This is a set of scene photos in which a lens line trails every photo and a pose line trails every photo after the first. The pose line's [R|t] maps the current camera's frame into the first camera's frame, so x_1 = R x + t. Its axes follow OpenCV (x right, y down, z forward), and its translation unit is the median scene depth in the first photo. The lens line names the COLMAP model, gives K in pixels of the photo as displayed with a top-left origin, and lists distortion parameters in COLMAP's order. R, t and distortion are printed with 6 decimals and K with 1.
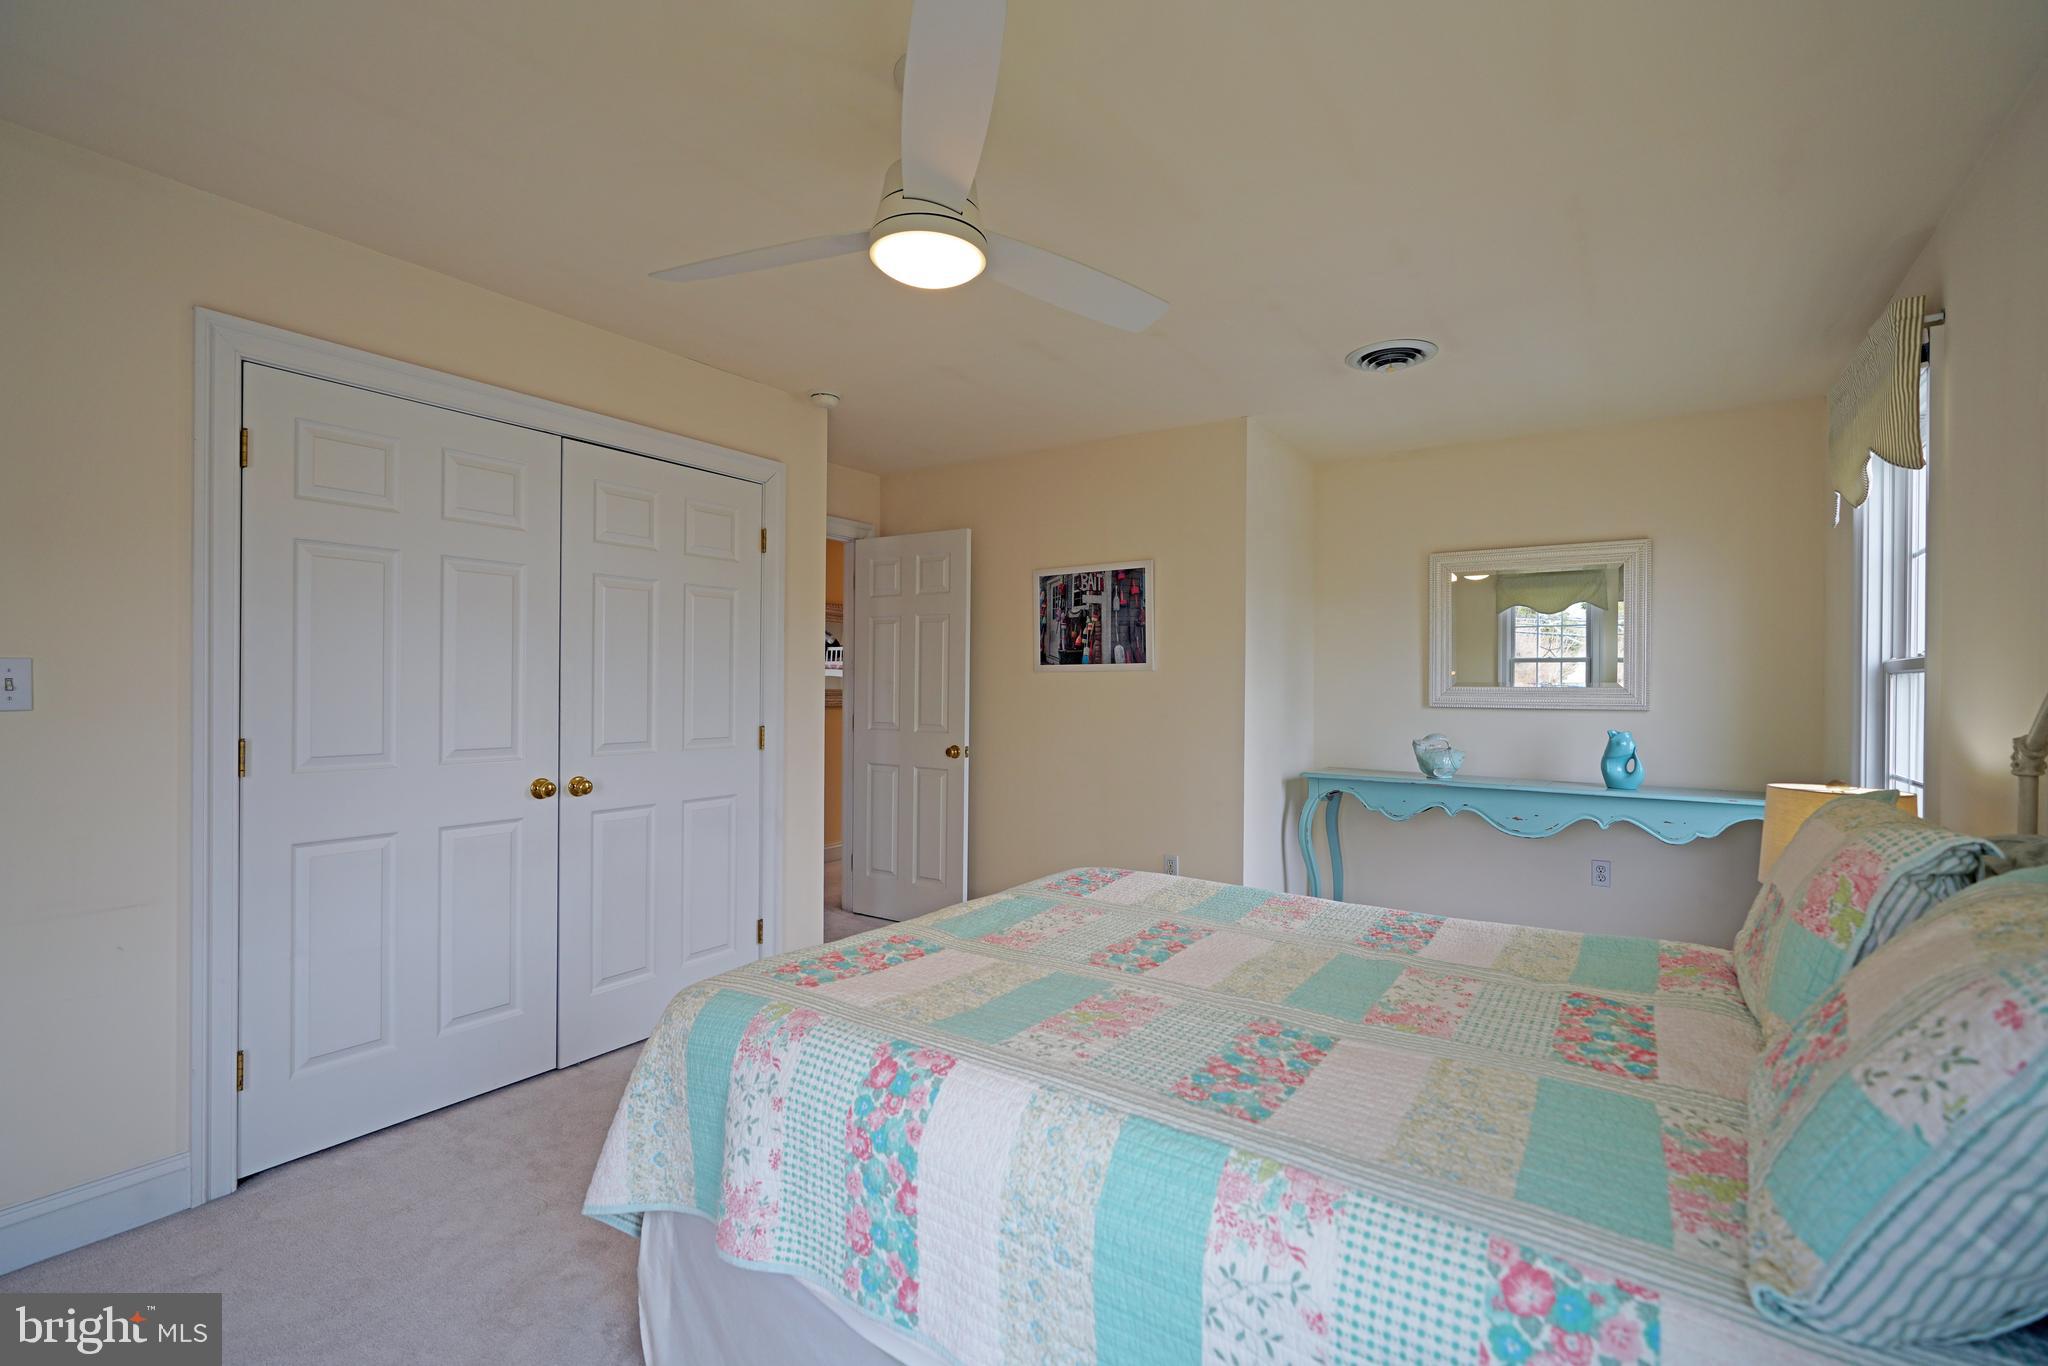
lens RADIAL K [[915.2, 0, 1002.9], [0, 915.2, 680.8], [0, 0, 1]] dist [-0.013770, 0.005437]
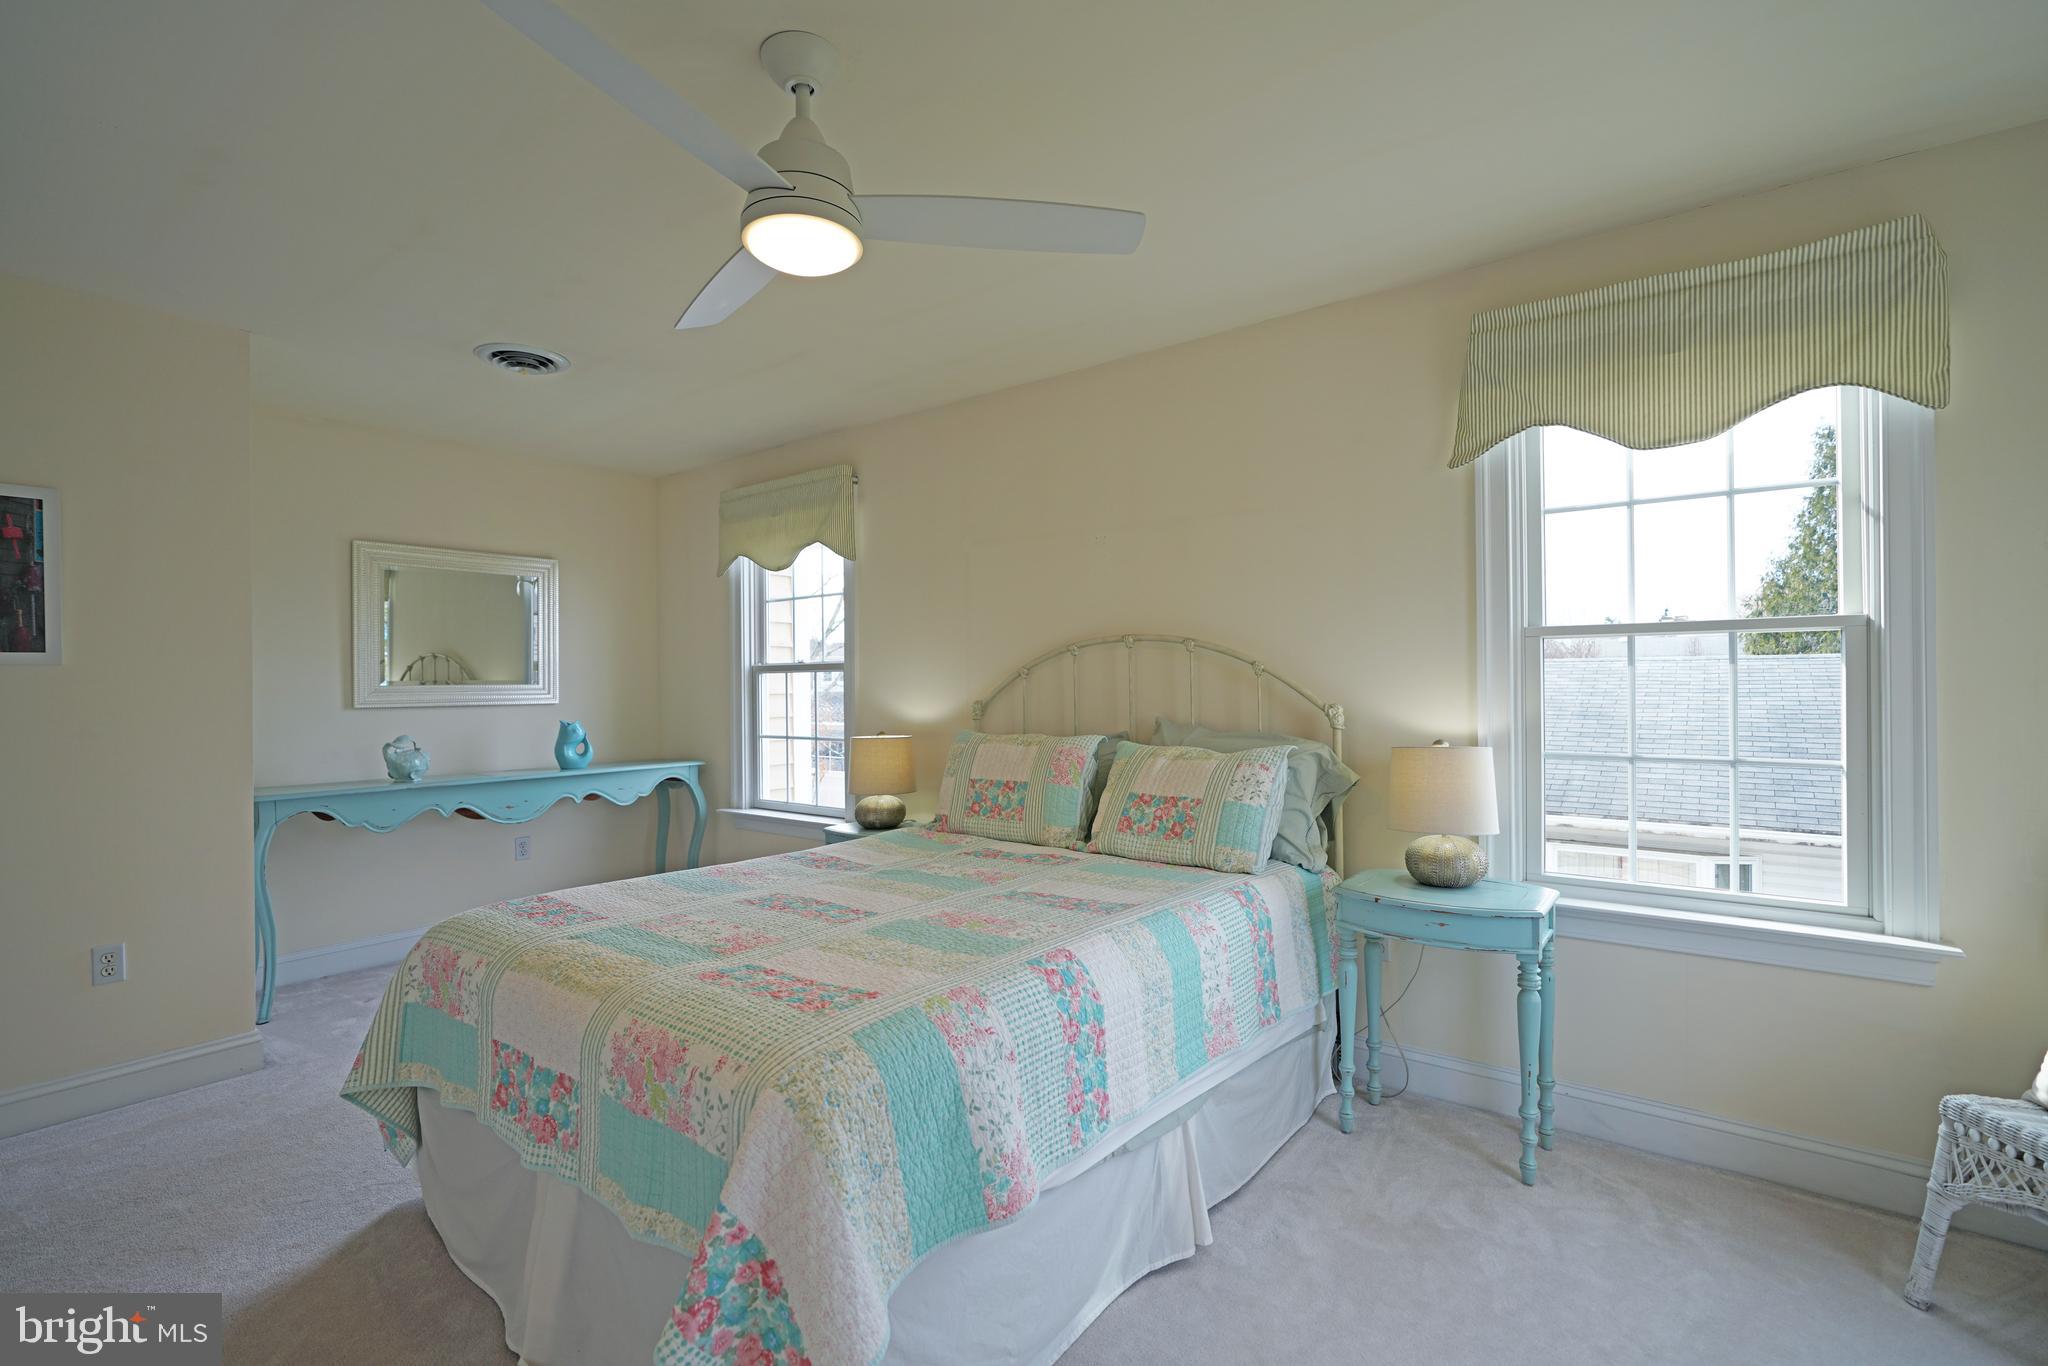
lens RADIAL K [[915.2, 0, 1044.2], [0, 915.2, 673.8], [0, 0, 1]] dist [-0.013770, 0.005437]
pose [[0.042898, 0.000709, 0.999079, -1.326332], [0.005971, 0.999982, -0.000966, -0.002268], [-0.999062, 0.006007, 0.042893, 0.888805]]
